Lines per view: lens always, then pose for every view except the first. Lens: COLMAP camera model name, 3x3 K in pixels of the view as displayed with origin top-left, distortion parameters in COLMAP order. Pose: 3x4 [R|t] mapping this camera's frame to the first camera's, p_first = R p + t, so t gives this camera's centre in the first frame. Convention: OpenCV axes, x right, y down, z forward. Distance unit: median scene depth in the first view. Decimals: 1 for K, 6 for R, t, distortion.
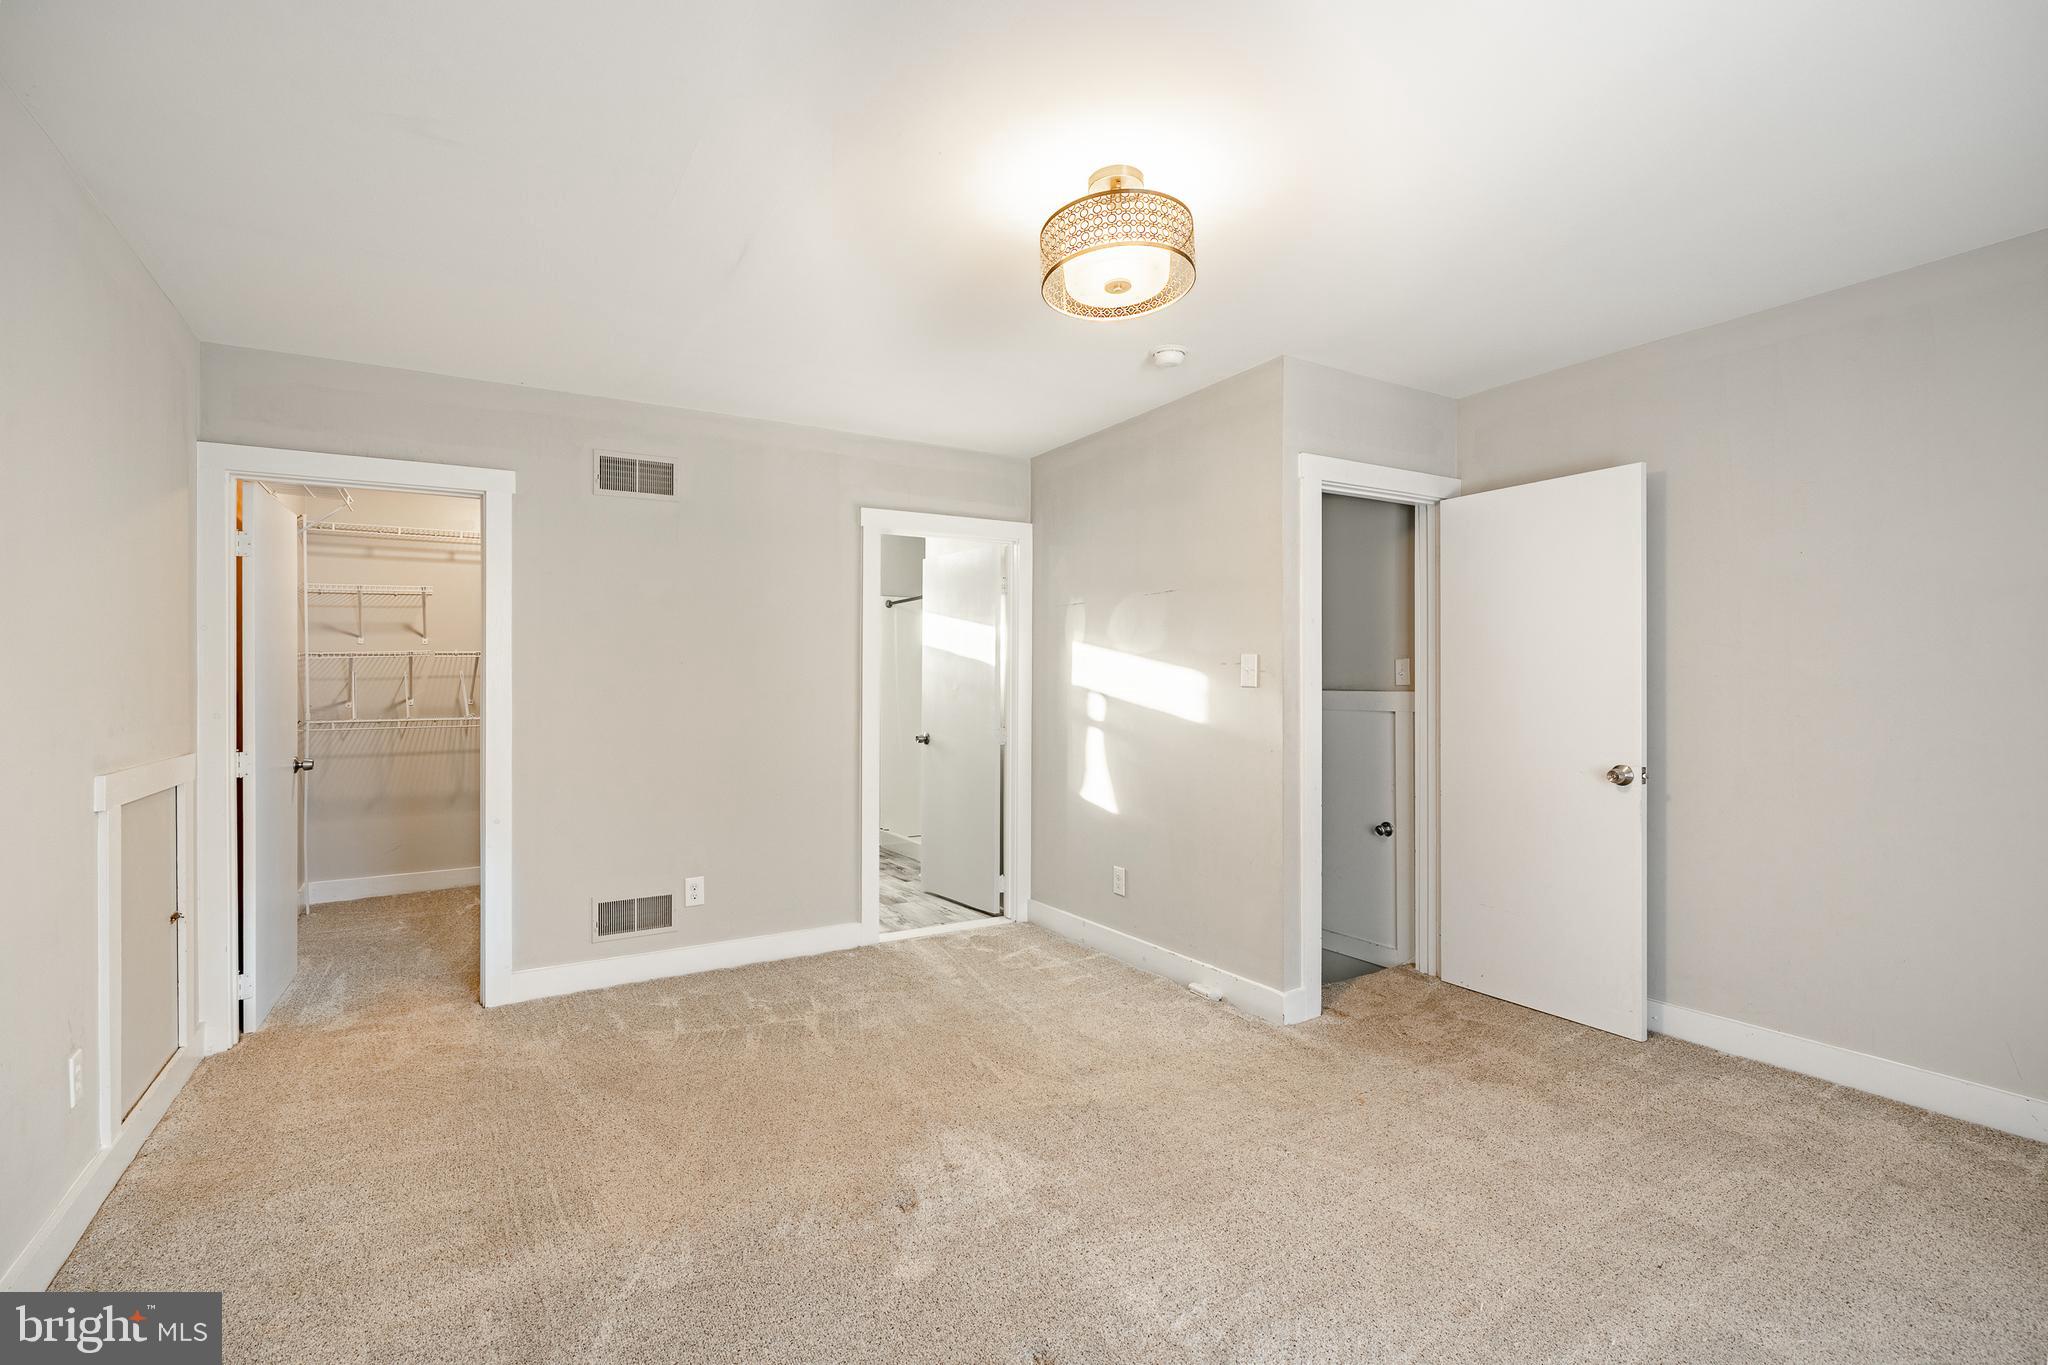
lens RADIAL K [[917.7, 0, 1009.4], [0, 917.7, 685.7], [0, 0, 1]] dist [-0.005123, 0.001582]
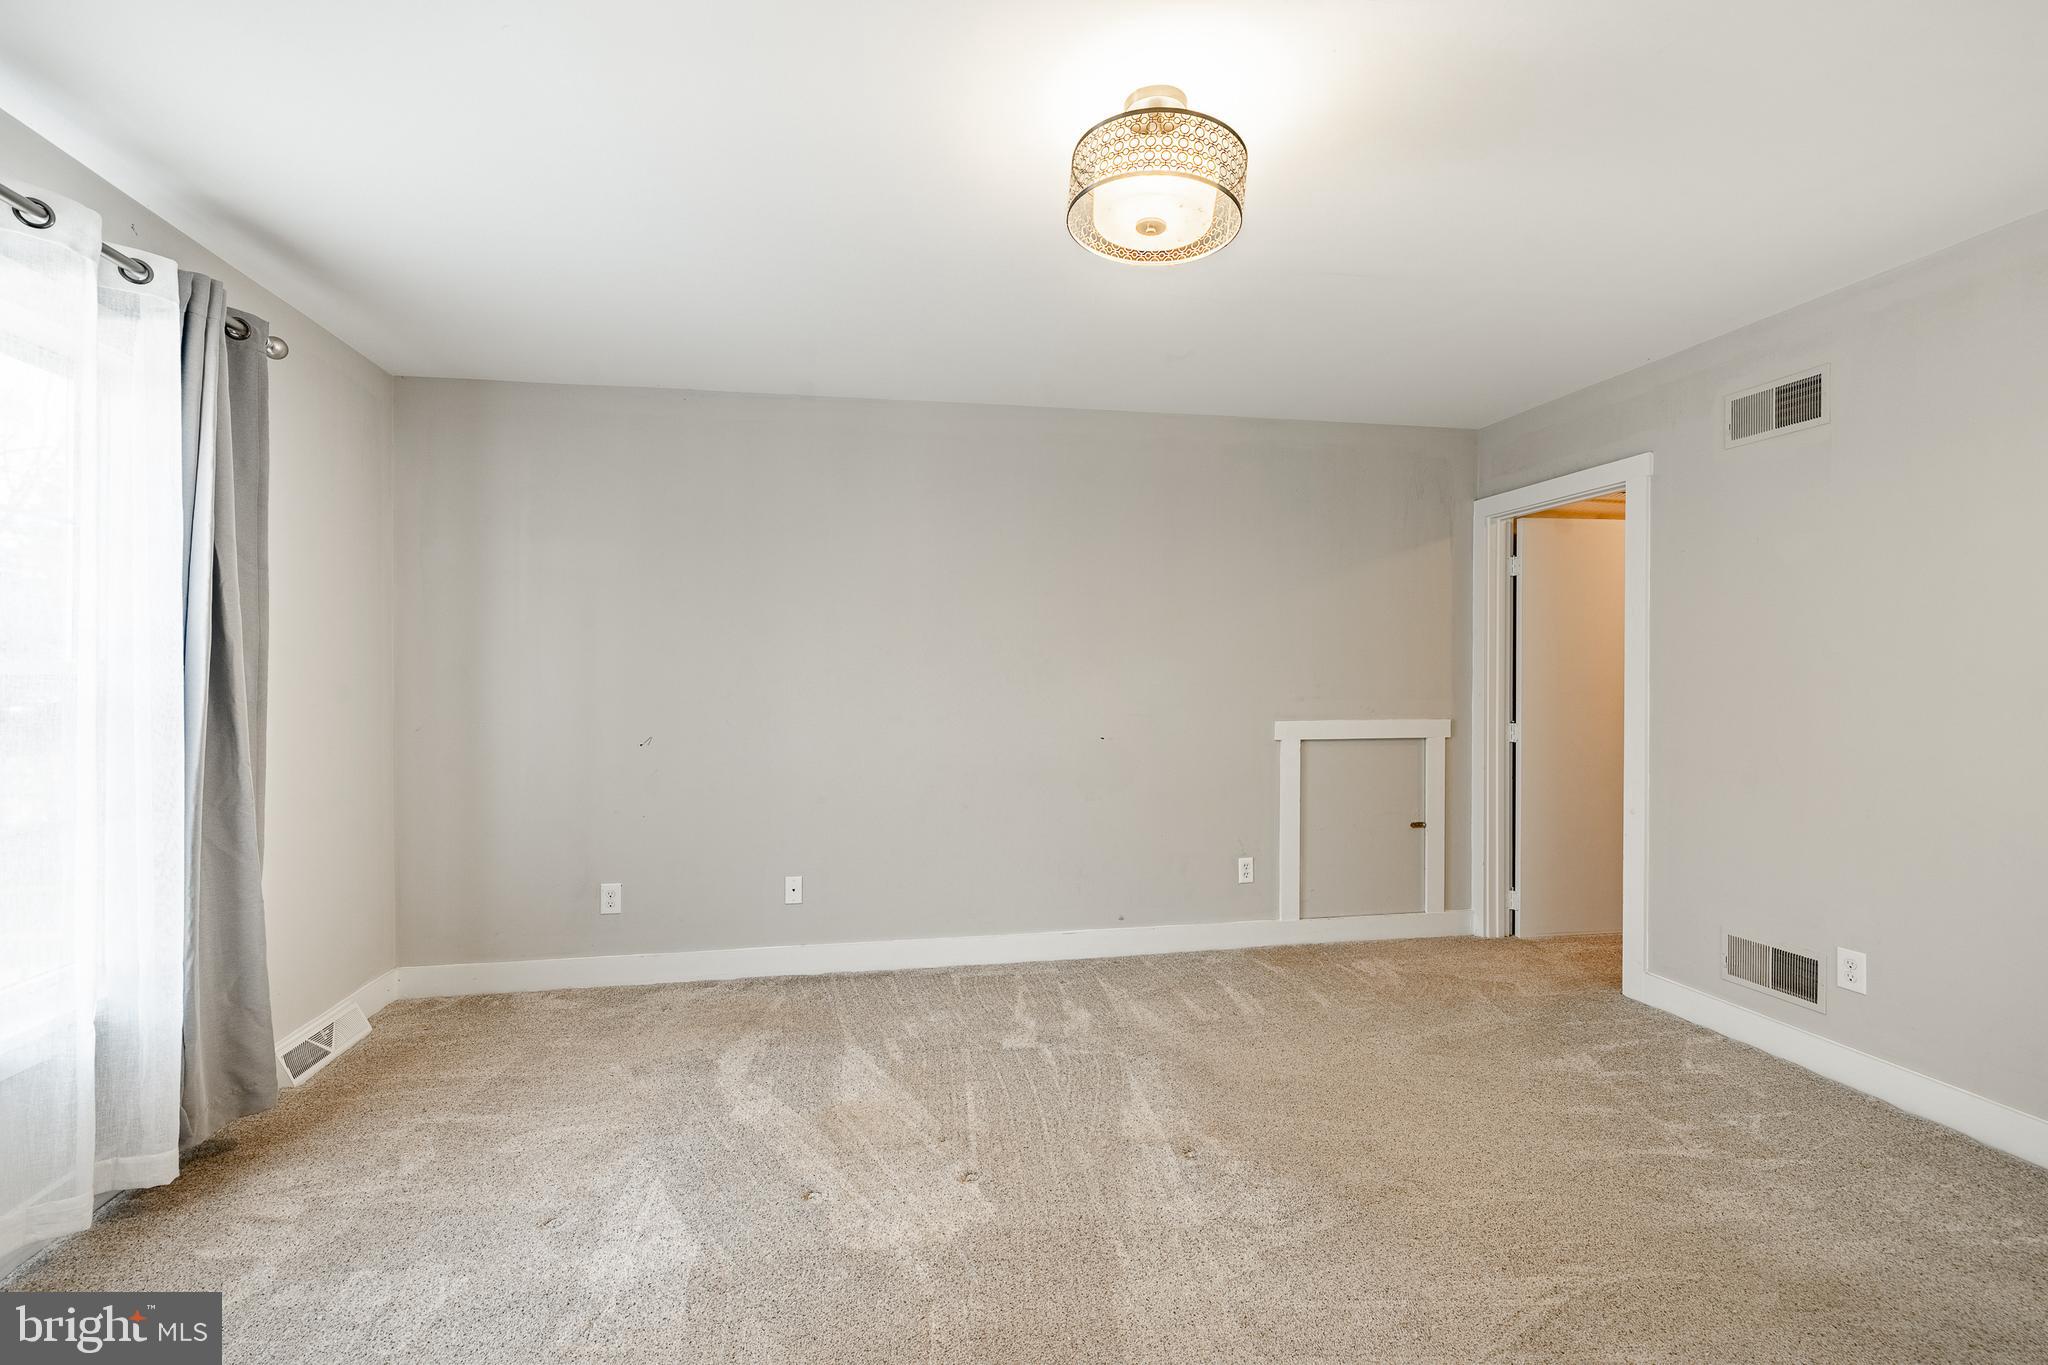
lens RADIAL K [[917.7, 0, 1016.2], [0, 917.7, 668.8], [0, 0, 1]] dist [-0.005123, 0.001582]
pose [[-0.346143, 0.005972, -0.938163, 0.628760], [0.001177, 0.999982, 0.005932, -0.013844], [0.938181, 0.000949, -0.346143, 0.755142]]
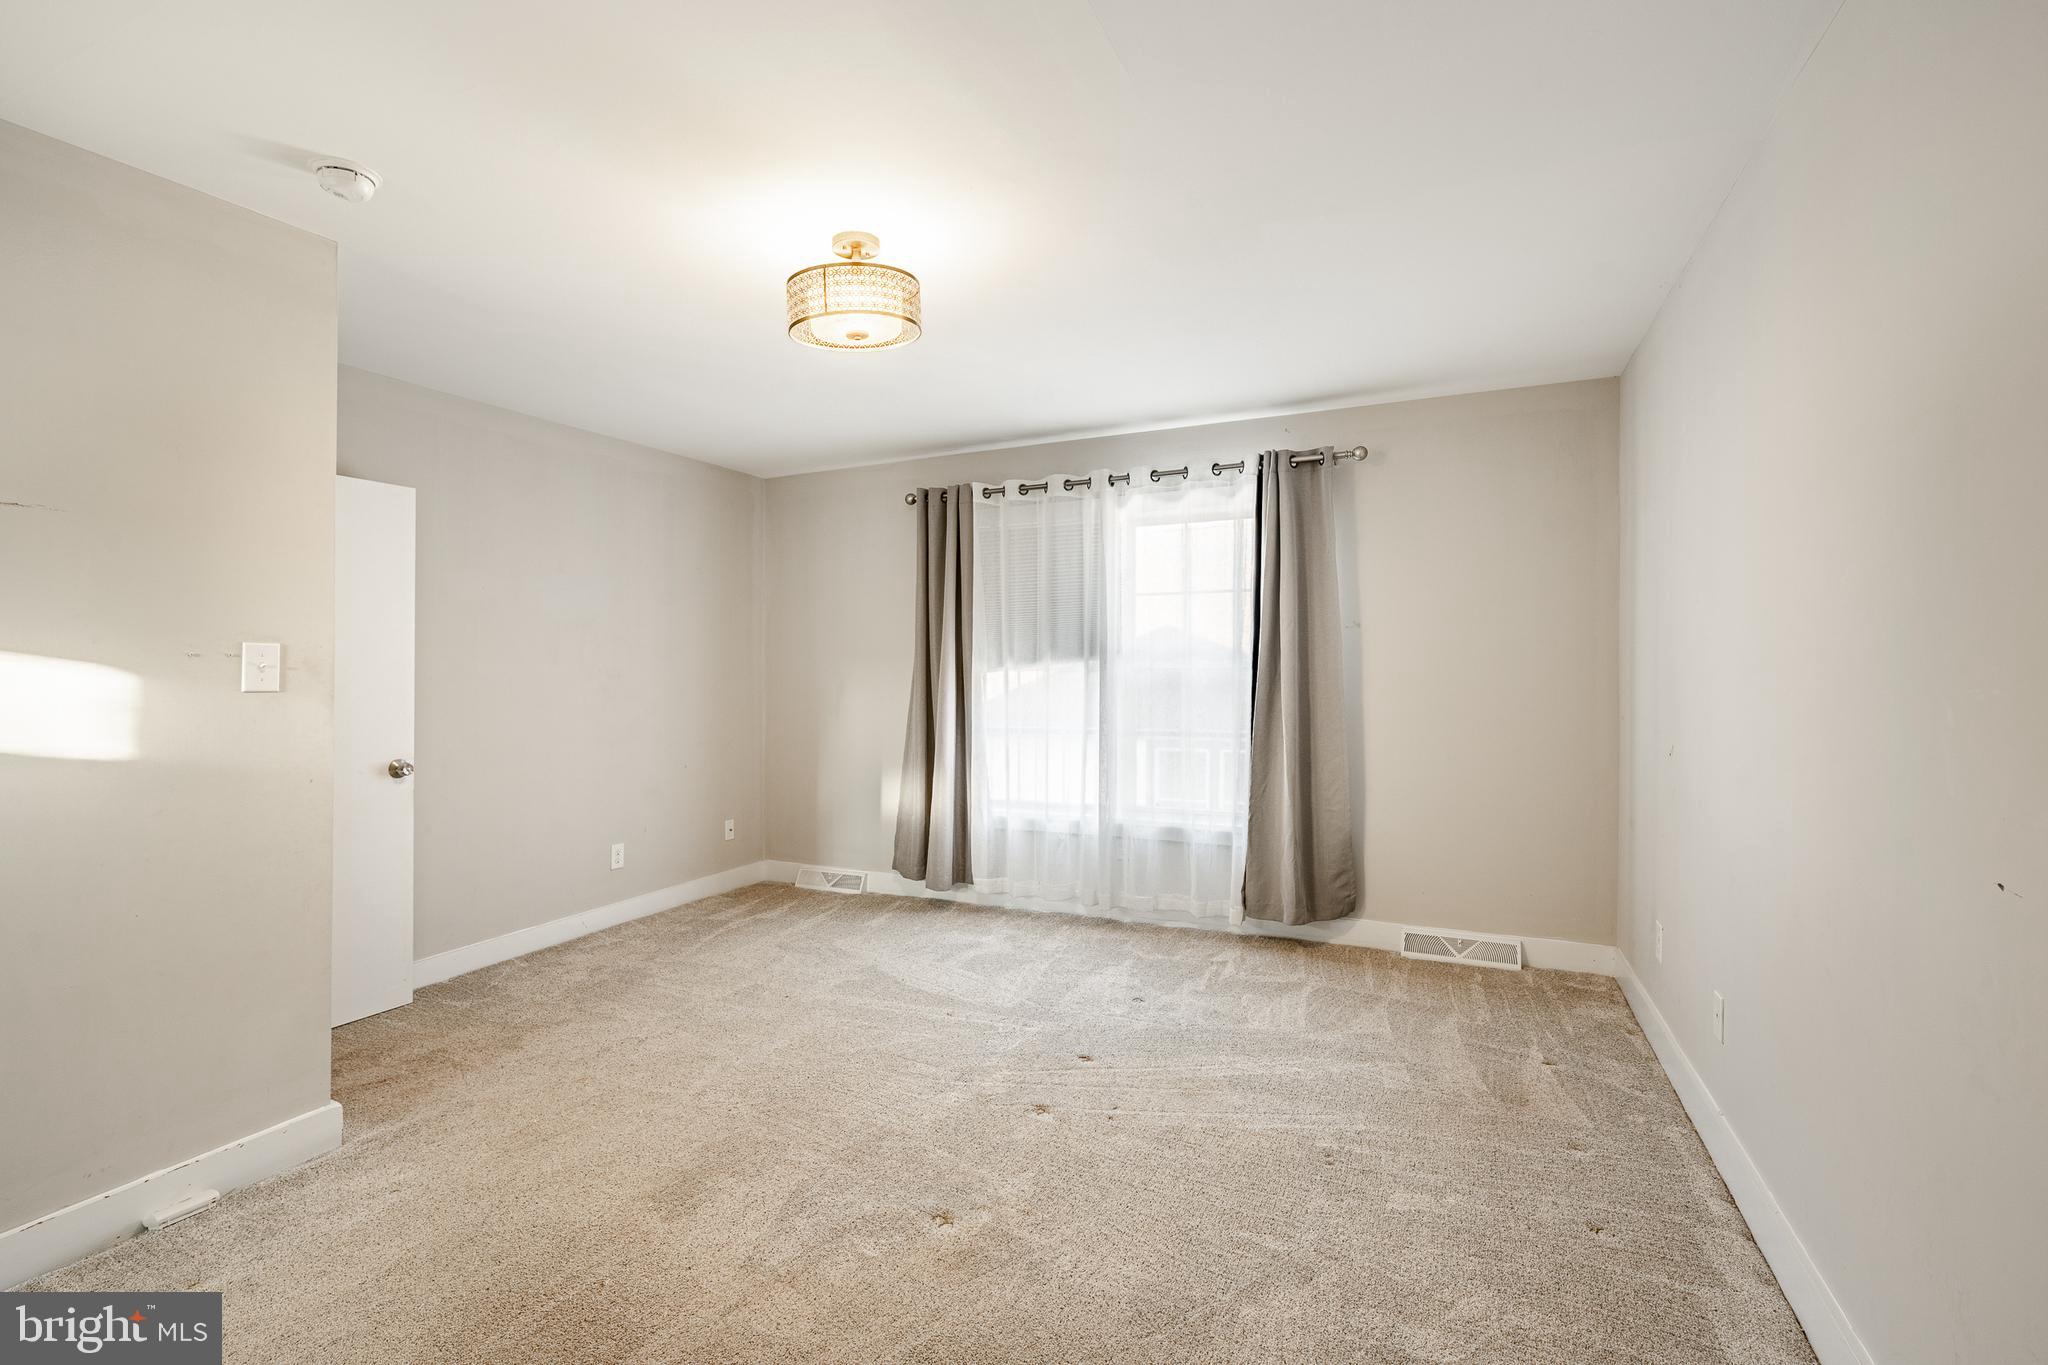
lens RADIAL K [[917.7, 0, 1017.0], [0, 917.7, 682.1], [0, 0, 1]] dist [-0.005123, 0.001582]
pose [[-0.566668, 0.002968, 0.823941, -0.614782], [0.013360, 0.999895, 0.005586, -0.002171], [-0.823838, 0.014174, -0.566648, 0.942297]]
